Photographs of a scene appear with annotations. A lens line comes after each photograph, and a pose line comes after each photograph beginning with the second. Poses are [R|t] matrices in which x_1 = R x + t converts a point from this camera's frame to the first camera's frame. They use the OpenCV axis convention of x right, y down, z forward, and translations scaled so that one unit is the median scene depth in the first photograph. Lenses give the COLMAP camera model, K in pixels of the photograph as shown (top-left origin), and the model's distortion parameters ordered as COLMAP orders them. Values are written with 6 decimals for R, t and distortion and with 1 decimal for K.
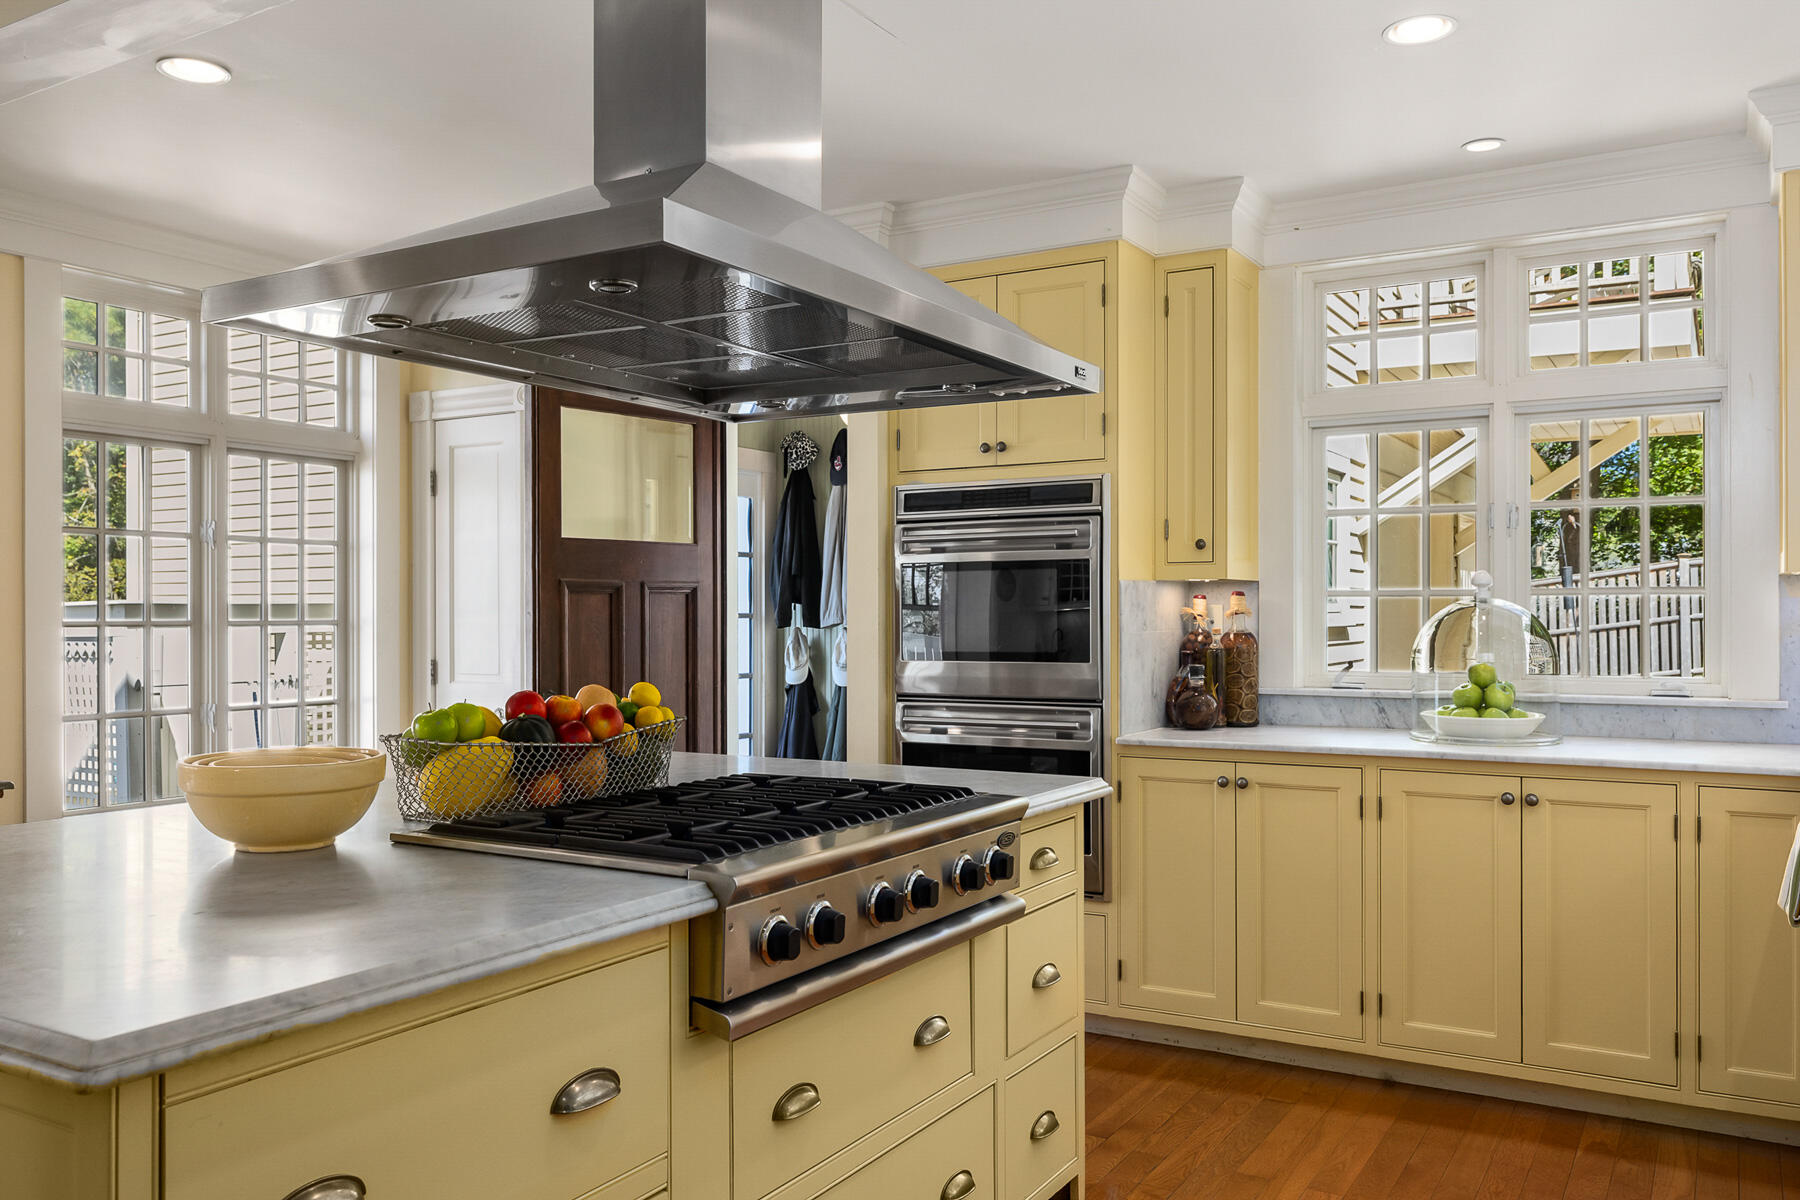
lens RADIAL K [[1400.5, 0, 900.0], [0, 1400.5, 600.0], [0, 0, 1]] dist [0.009273, 0.002292]
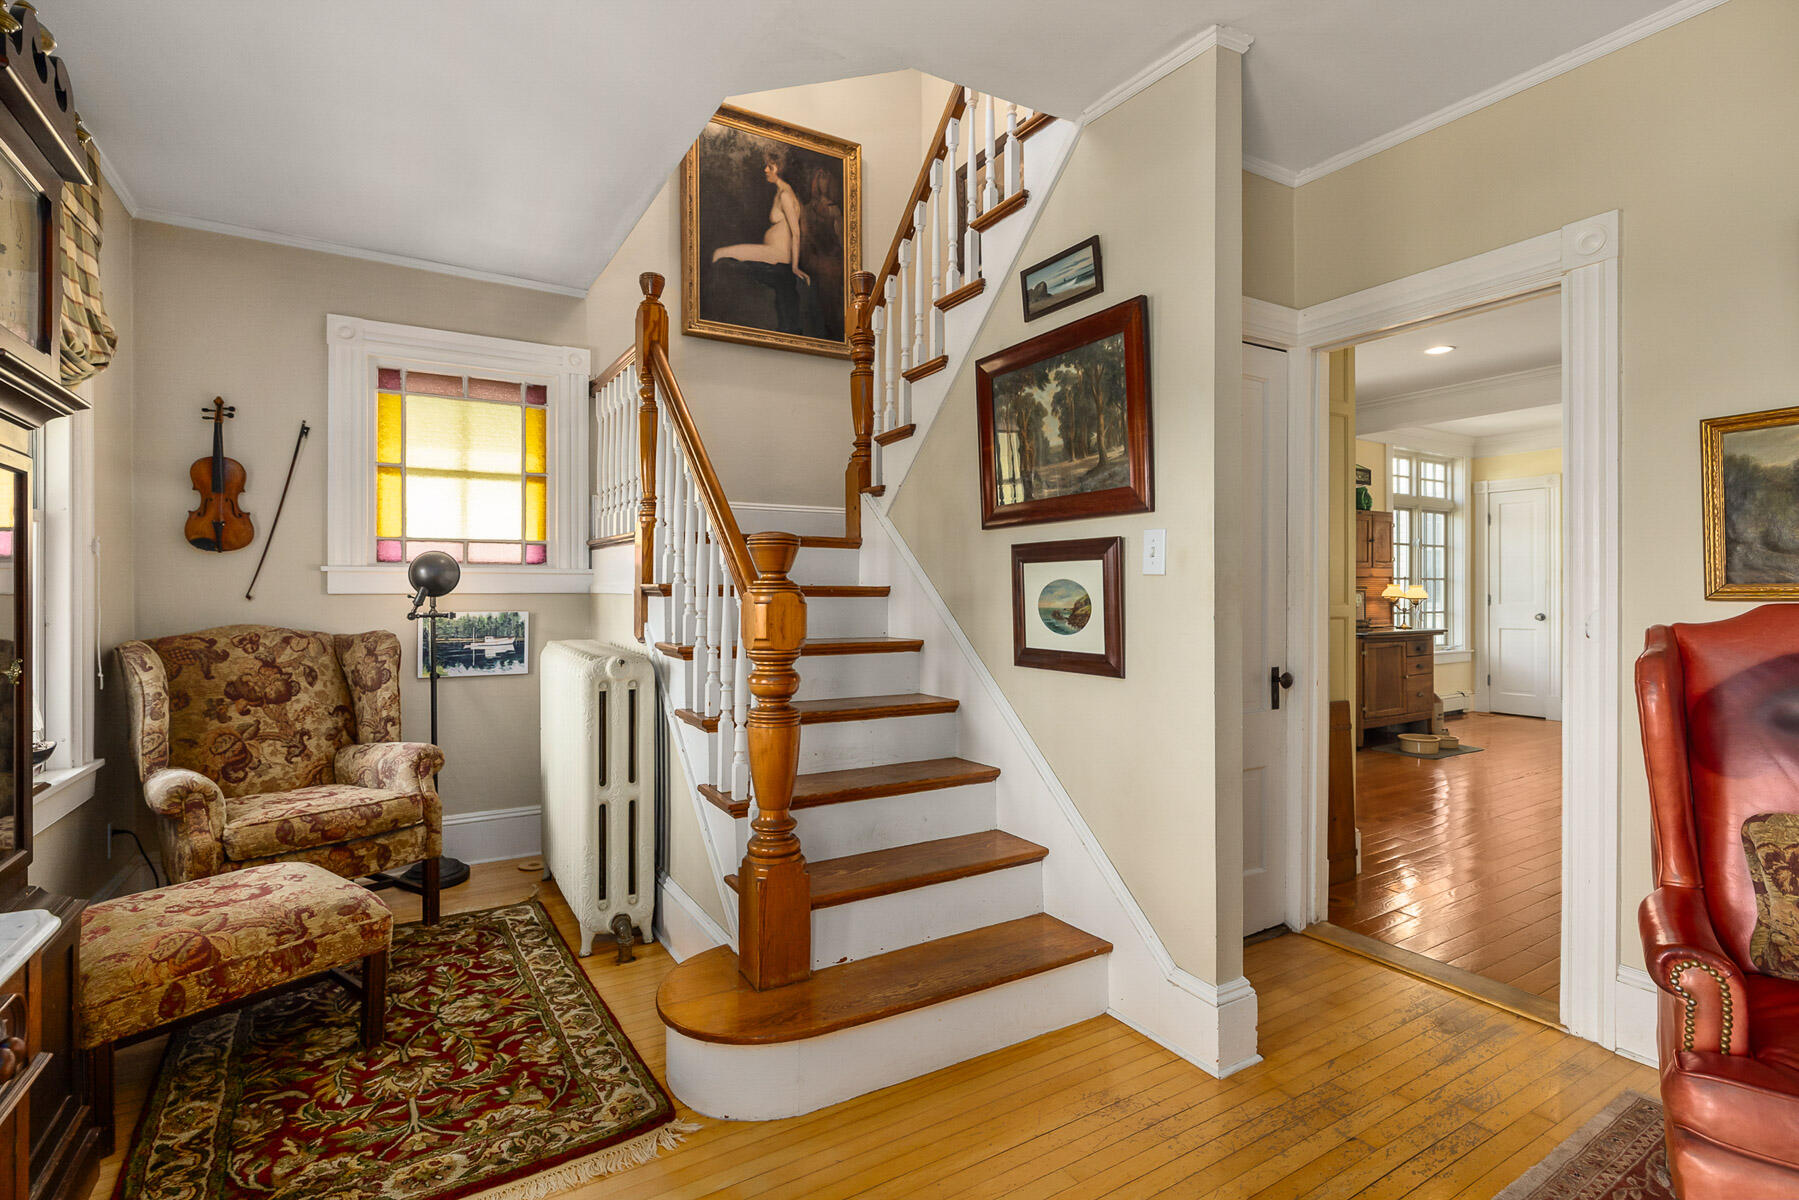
lens RADIAL K [[847.6, 0, 899.5], [0, 847.6, 600.0], [0, 0, 1]] dist [0.000075, 0.000046]
pose [[0.881171, 0.002226, -0.472792, -0.647621], [0.005722, 0.999865, 0.015372, 0.029620], [0.472763, -0.016251, 0.881040, -0.883063]]
